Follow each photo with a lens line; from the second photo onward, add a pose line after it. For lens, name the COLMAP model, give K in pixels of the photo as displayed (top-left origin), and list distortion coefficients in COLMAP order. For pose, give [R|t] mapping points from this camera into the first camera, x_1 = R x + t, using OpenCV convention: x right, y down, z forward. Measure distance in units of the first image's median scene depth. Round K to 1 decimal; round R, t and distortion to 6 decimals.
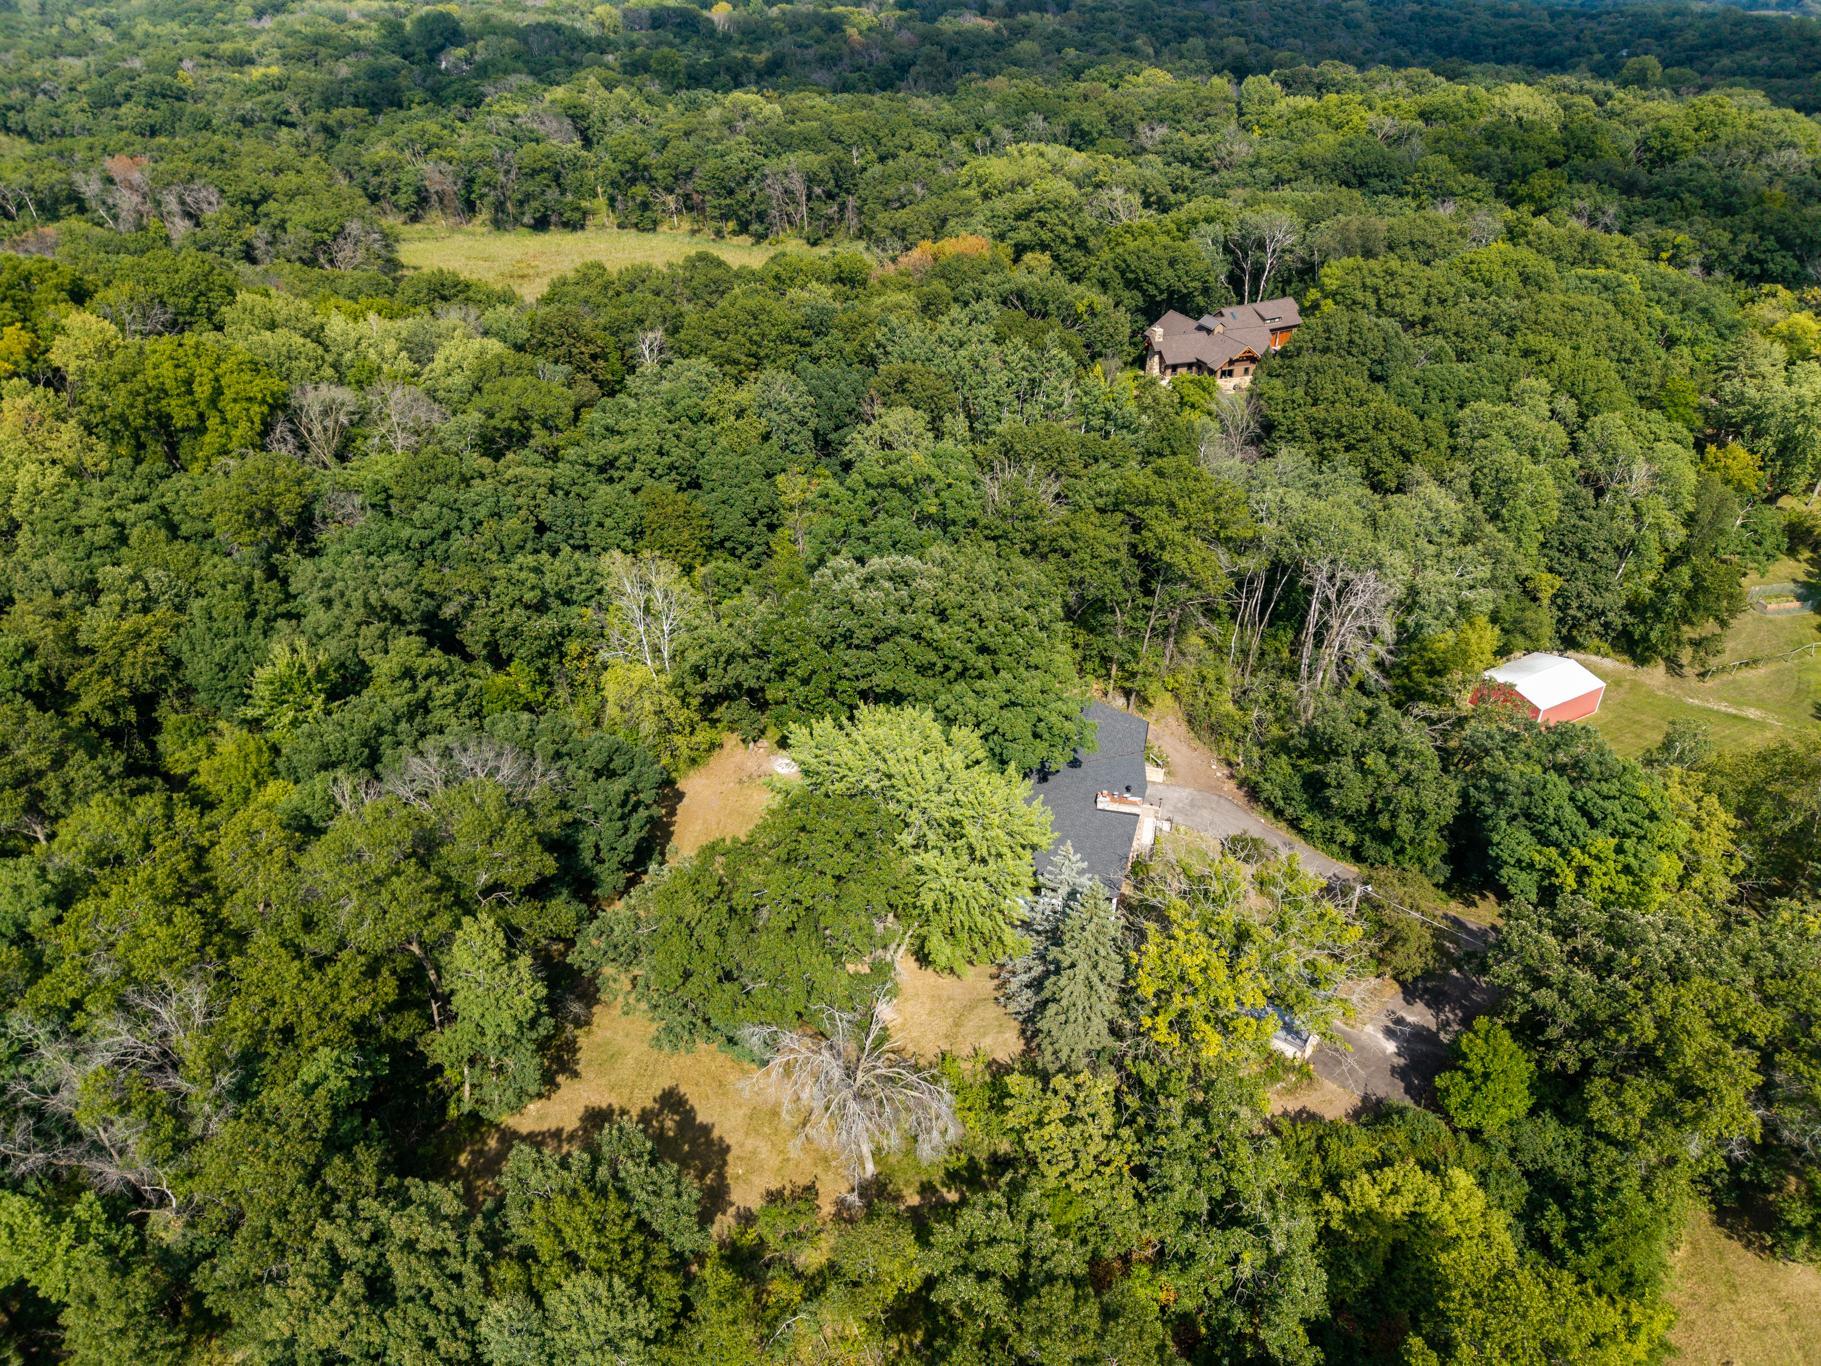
lens RADIAL K [[1202.3, 0, 905.8], [0, 1202.3, 678.2], [0, 0, 1]] dist [0.018036, -0.019586]
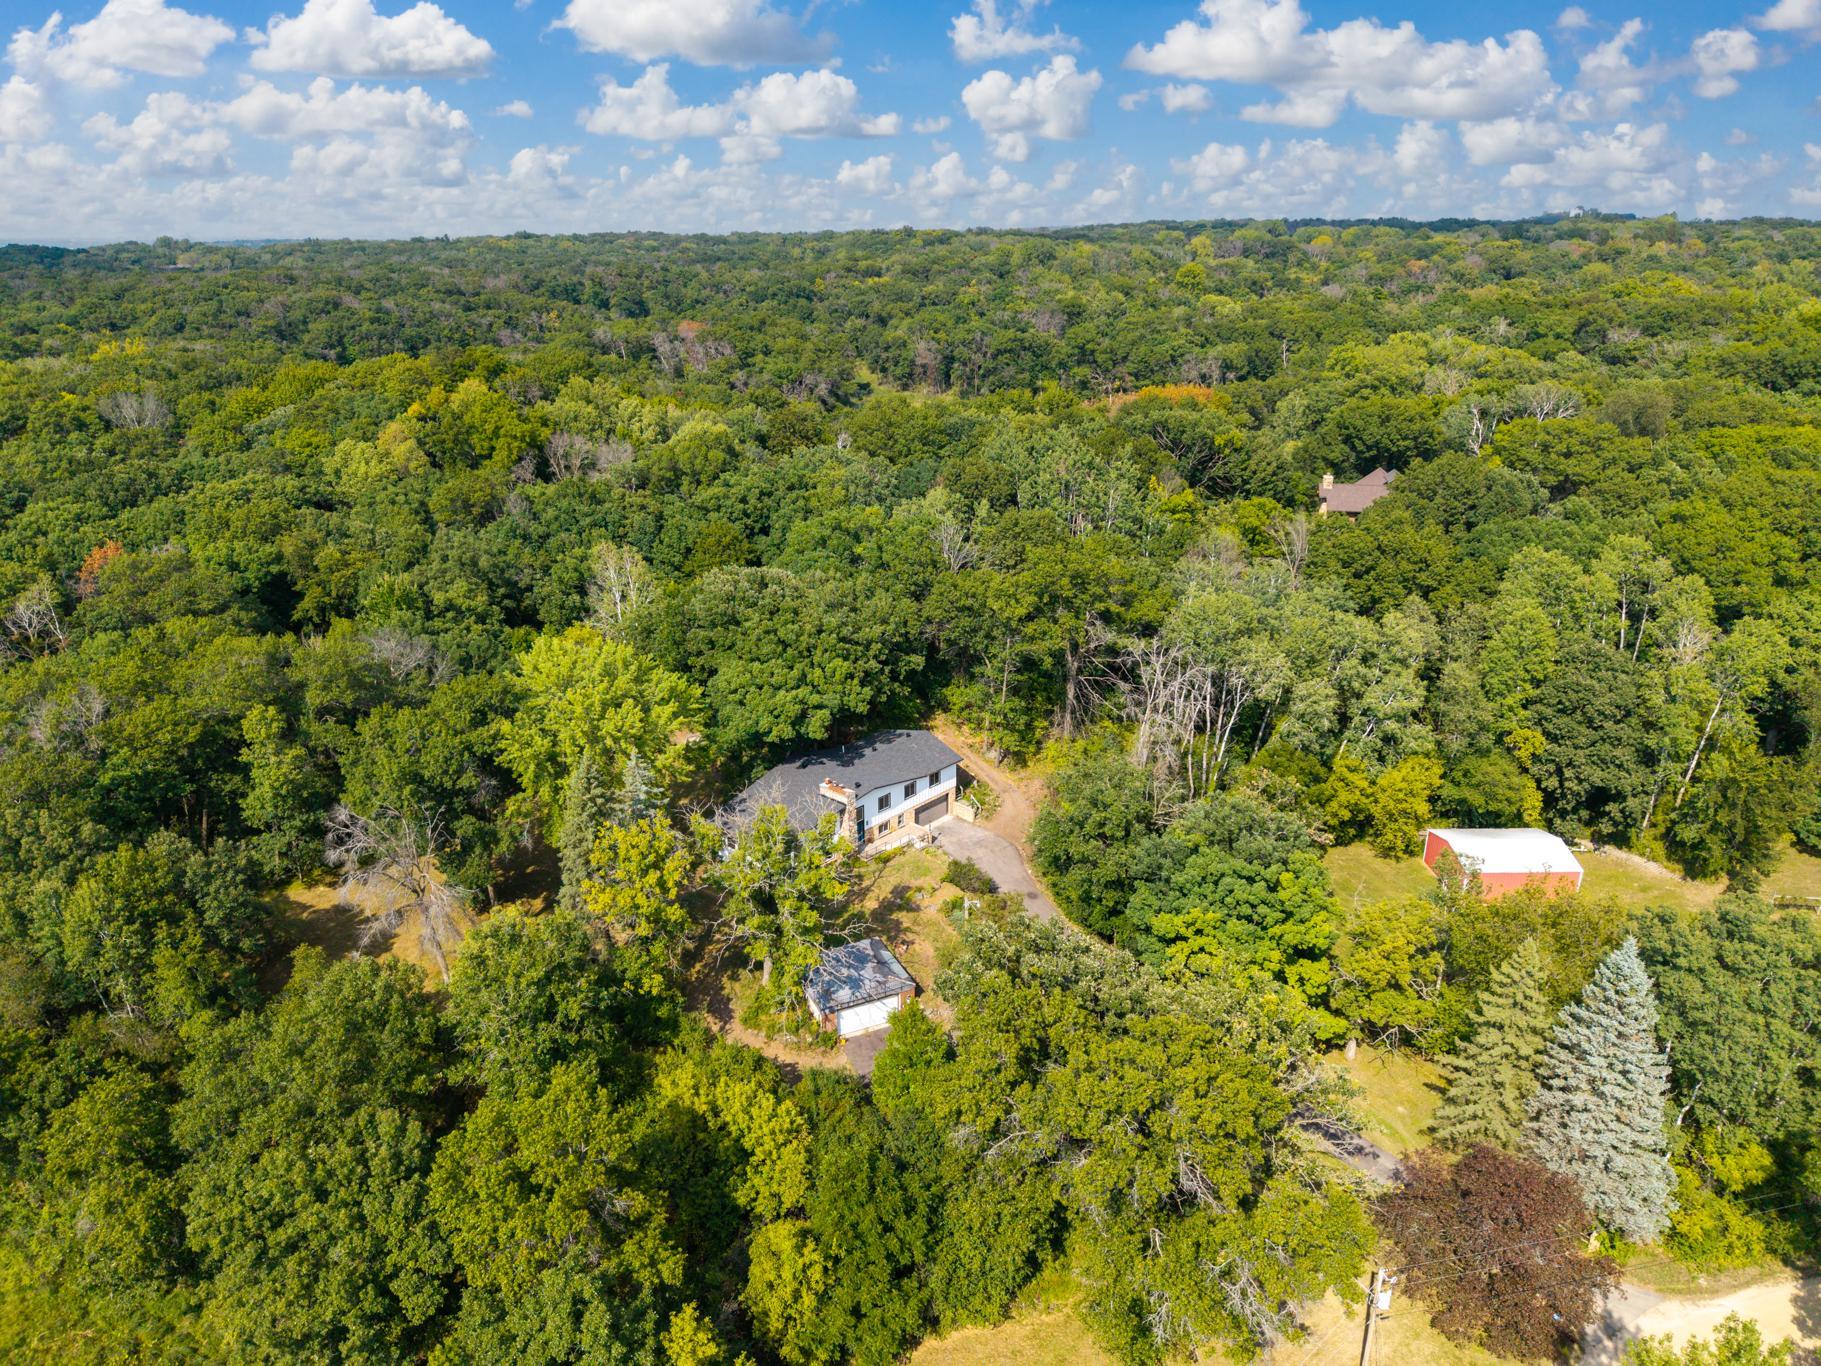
lens RADIAL K [[1202.3, 0, 919.7], [0, 1202.3, 689.2], [0, 0, 1]] dist [0.018036, -0.019586]
pose [[0.875165, 0.166300, -0.454346, 0.513087], [-0.237769, 0.965681, -0.104533, 0.077005], [0.421369, 0.199512, 0.884671, 0.034661]]
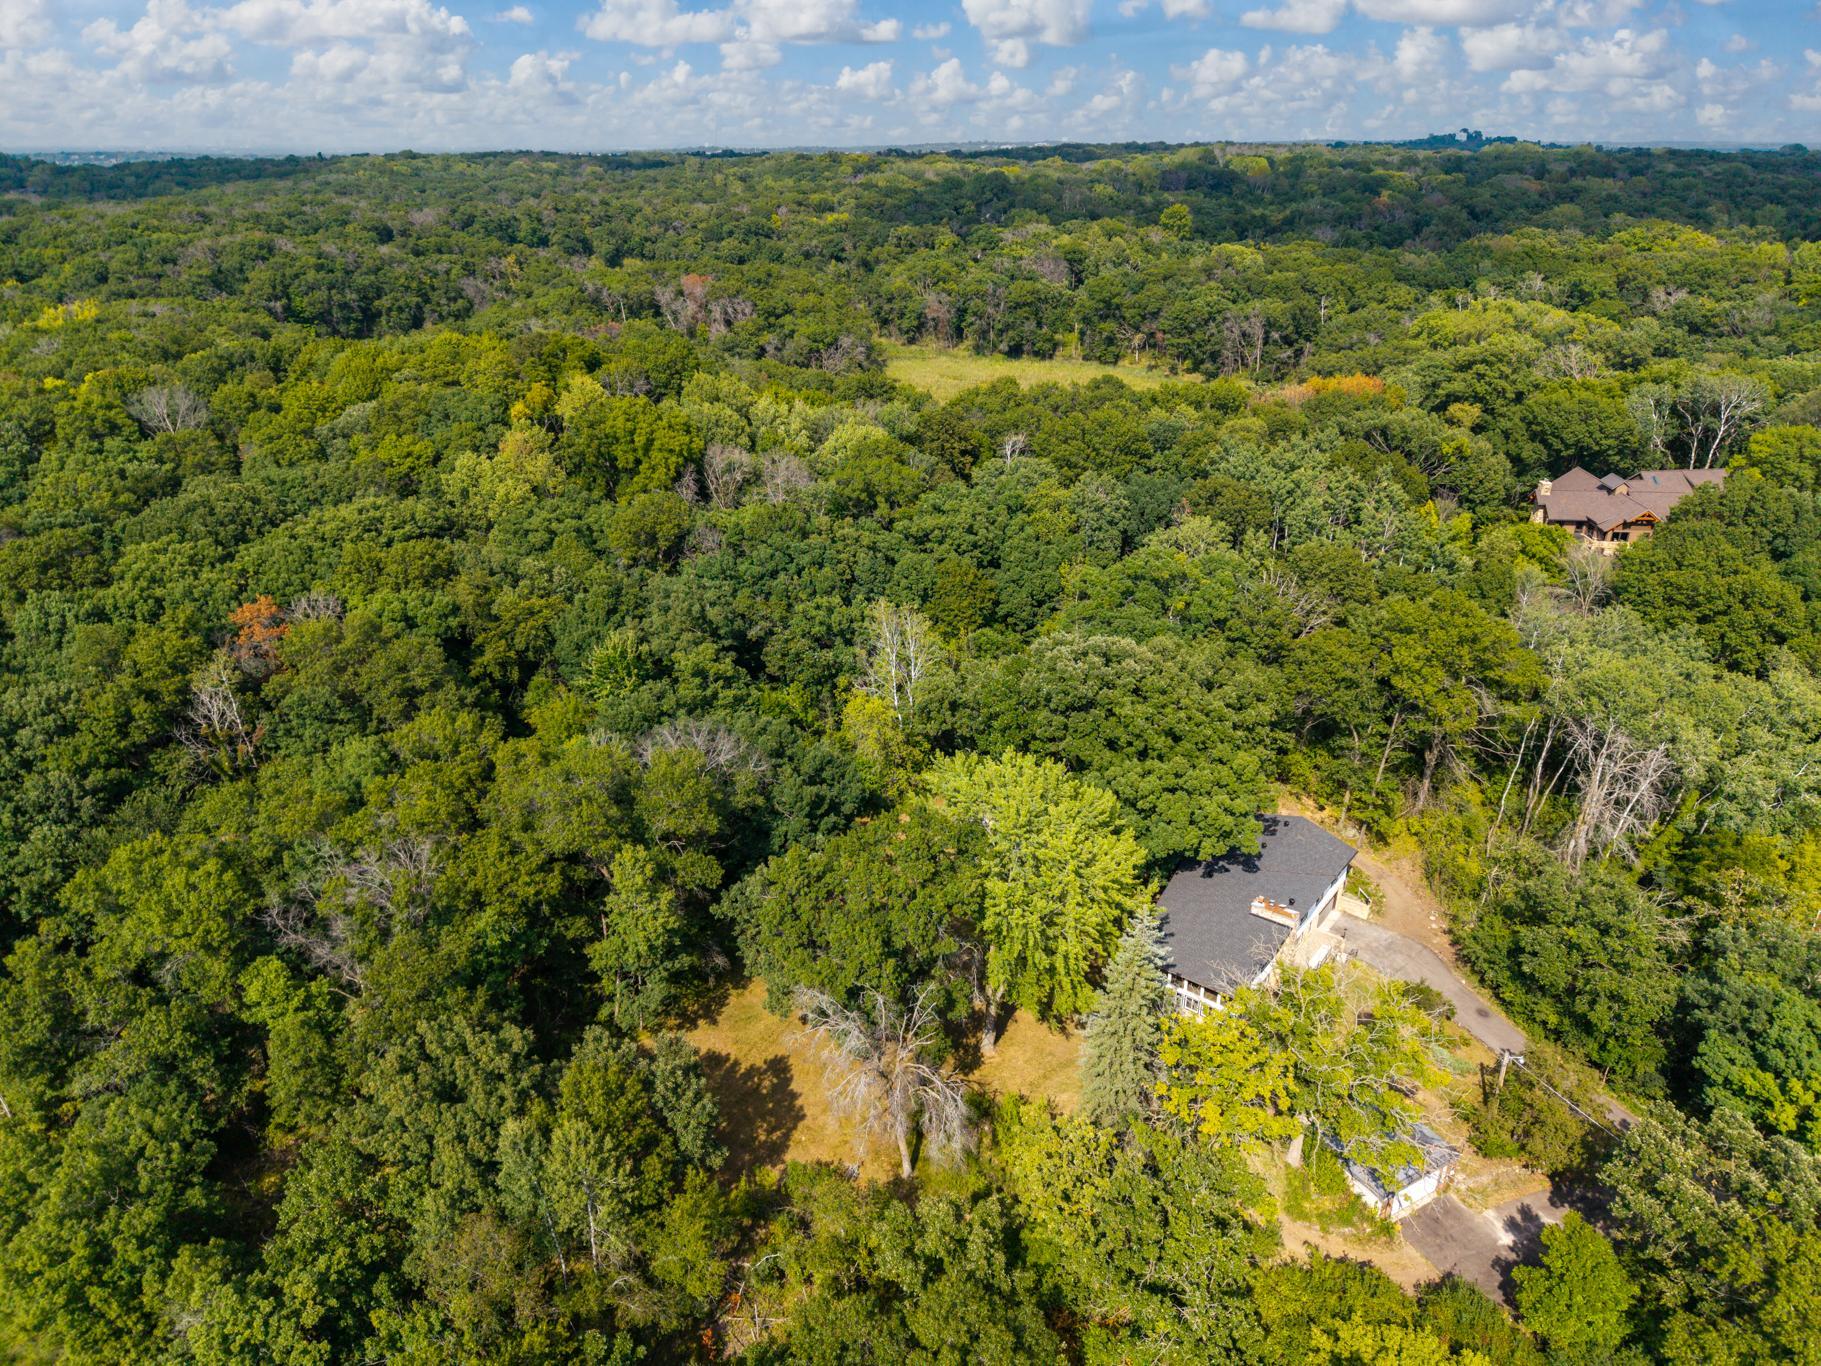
lens RADIAL K [[1202.3, 0, 917.4], [0, 1202.3, 686.7], [0, 0, 1]] dist [0.018036, -0.019586]
pose [[0.916825, 0.163941, -0.364082, 0.168587], [-0.201301, 0.977244, -0.066873, 0.034684], [0.344833, 0.134601, 0.928963, -0.023784]]
